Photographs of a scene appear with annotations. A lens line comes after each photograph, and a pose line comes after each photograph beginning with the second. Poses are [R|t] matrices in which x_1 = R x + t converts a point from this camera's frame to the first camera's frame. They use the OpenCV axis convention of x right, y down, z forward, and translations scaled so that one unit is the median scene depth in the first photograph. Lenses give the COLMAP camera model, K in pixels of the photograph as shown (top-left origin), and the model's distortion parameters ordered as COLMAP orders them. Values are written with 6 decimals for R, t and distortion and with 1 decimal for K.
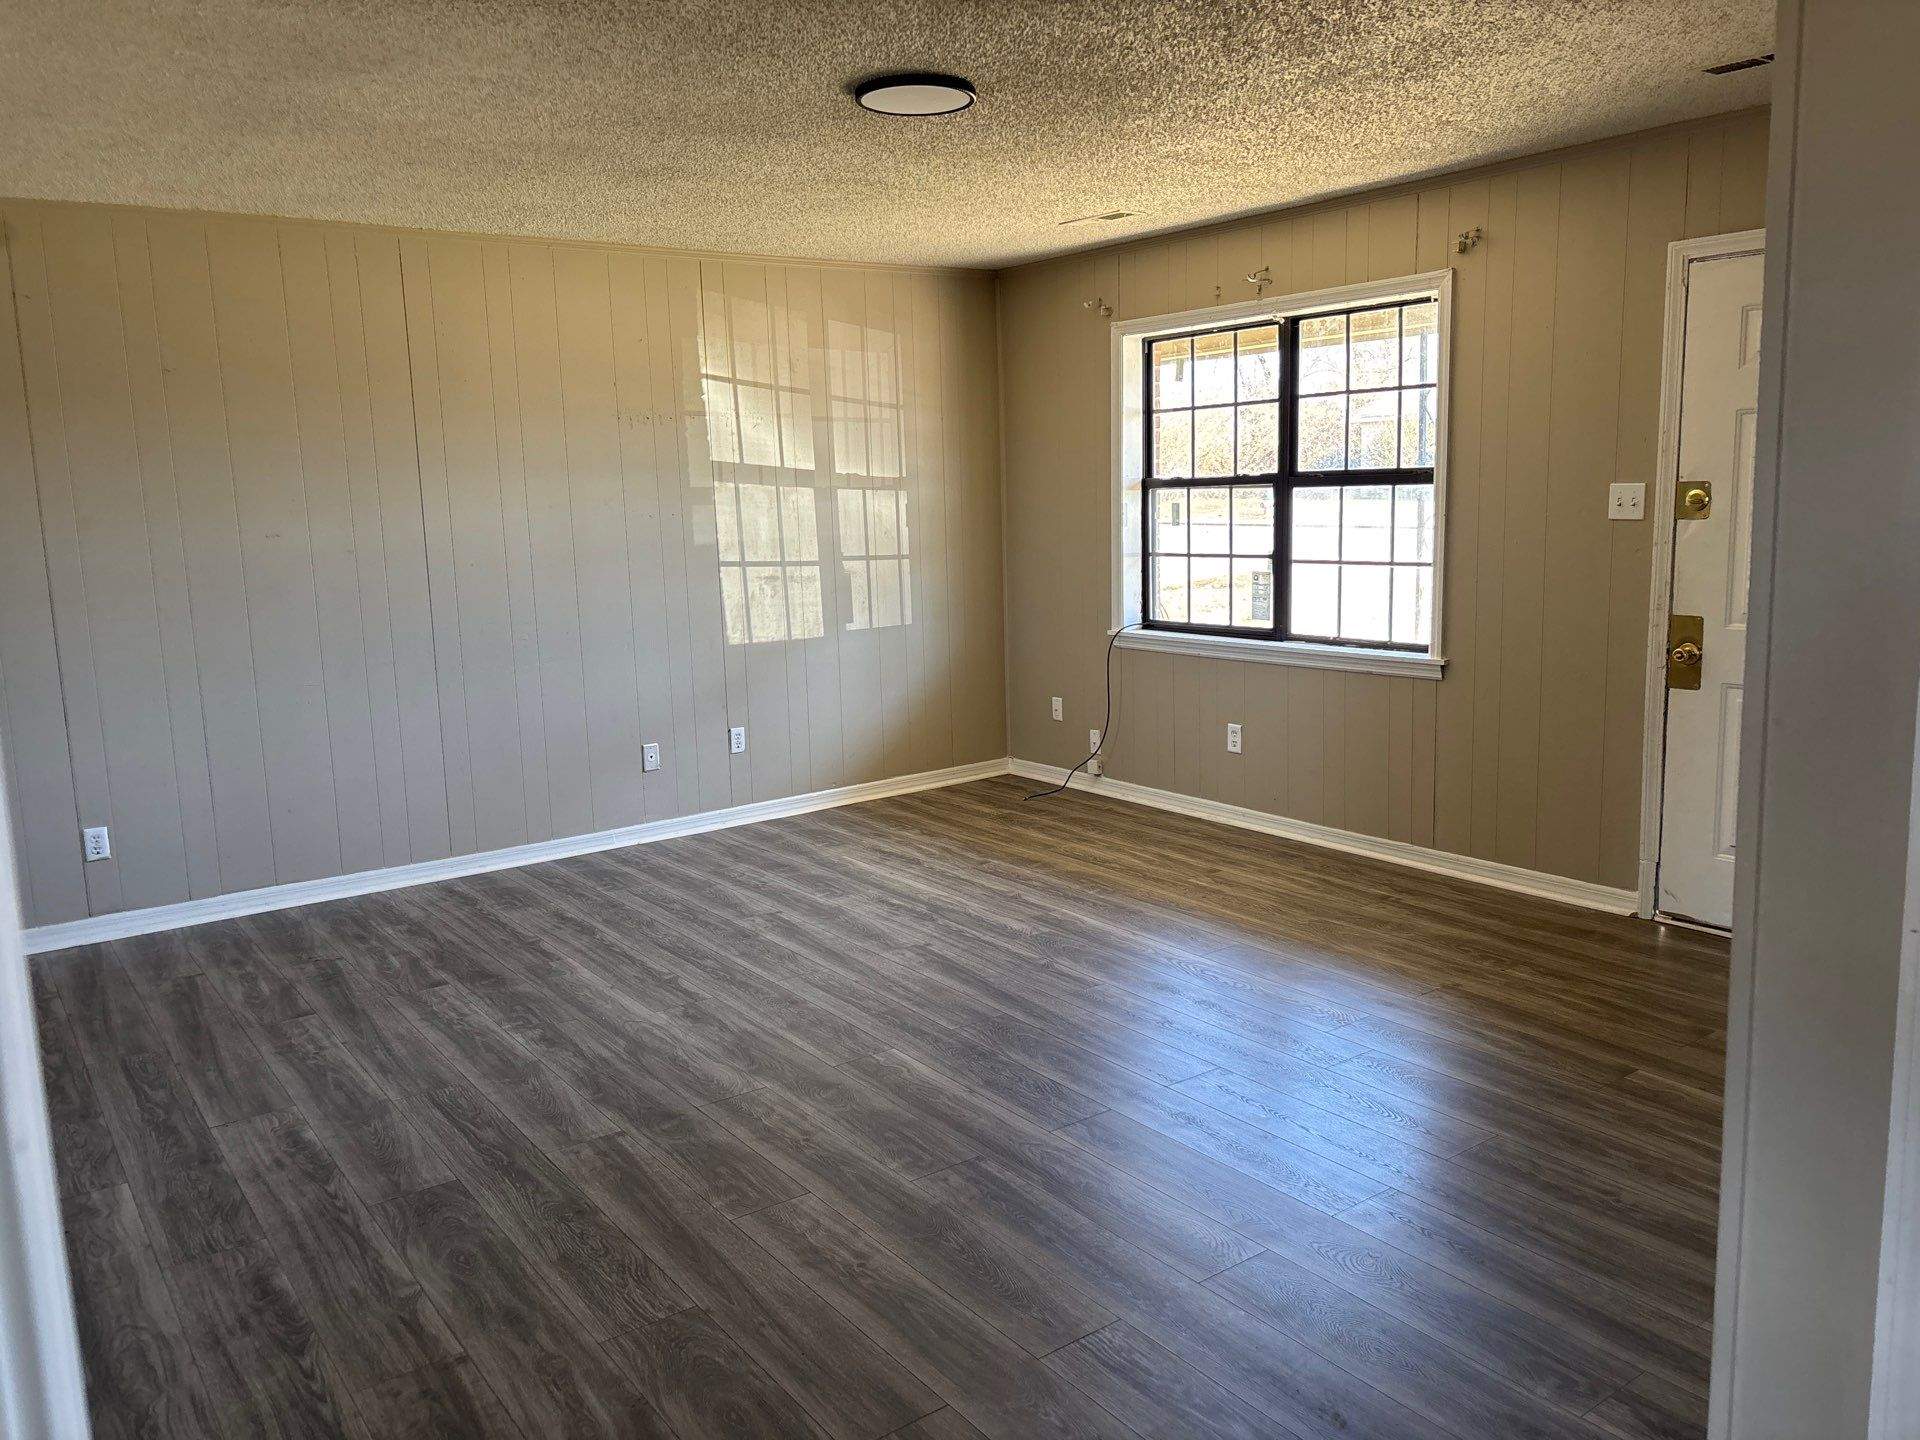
lens RADIAL K [[1450.0, 0, 960.0], [0, 1450.0, 720.0], [0, 0, 1]] dist [0.010756, -0.072166]
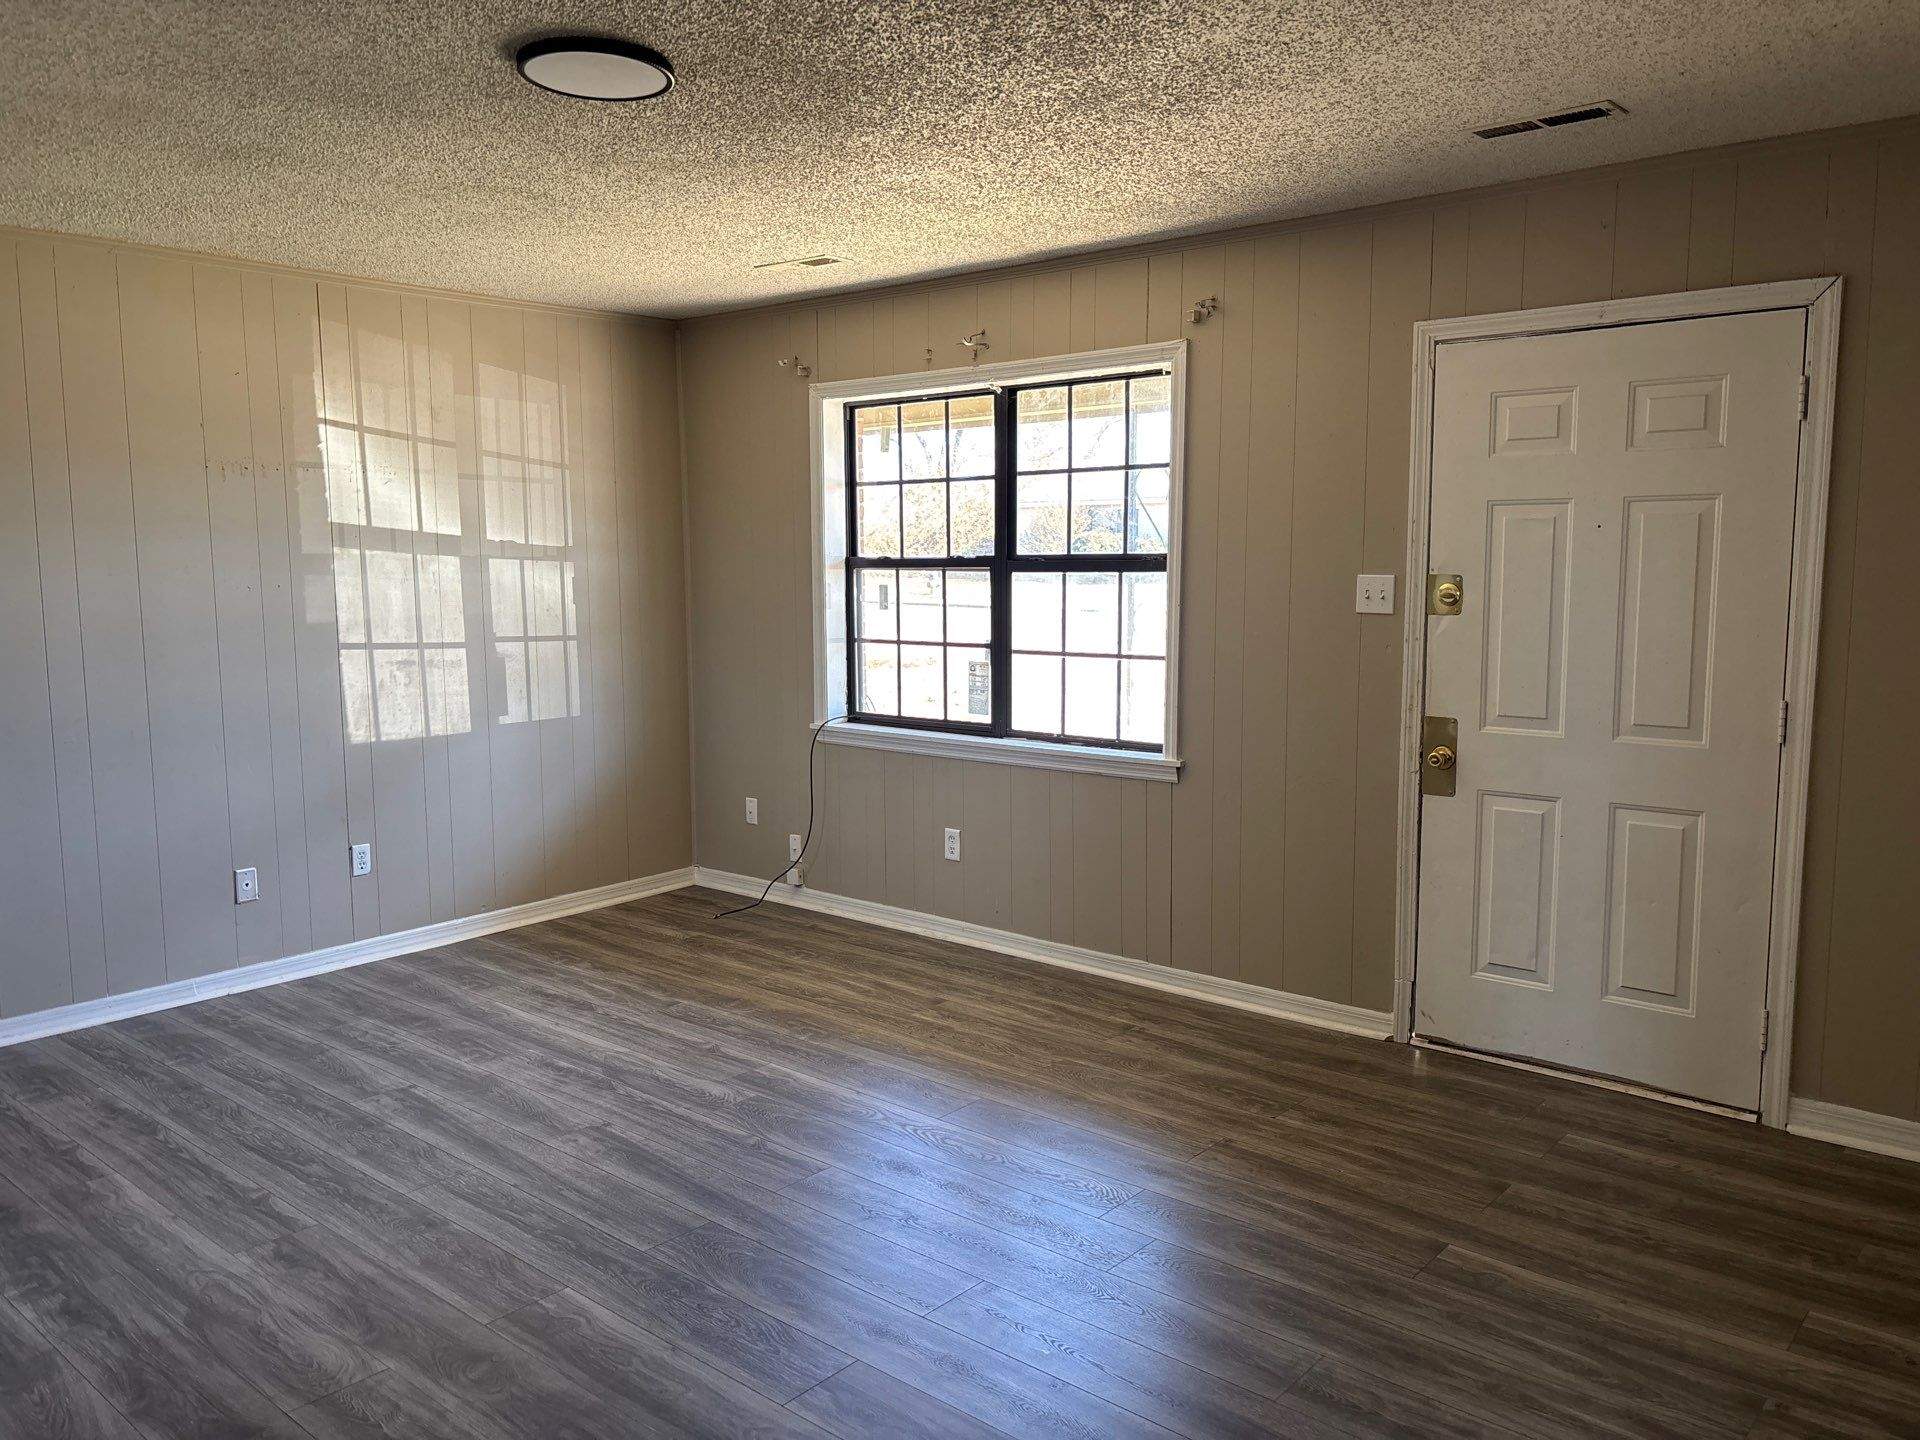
lens RADIAL K [[1442.1, 0, 955.7], [0, 1442.1, 729.6], [0, 0, 1]] dist [0.029939, -0.050019]
pose [[0.973610, -0.002215, 0.228207, -0.015294], [0.011994, 0.999068, -0.041472, -0.027150], [-0.227903, 0.043115, 0.972729, 0.149788]]
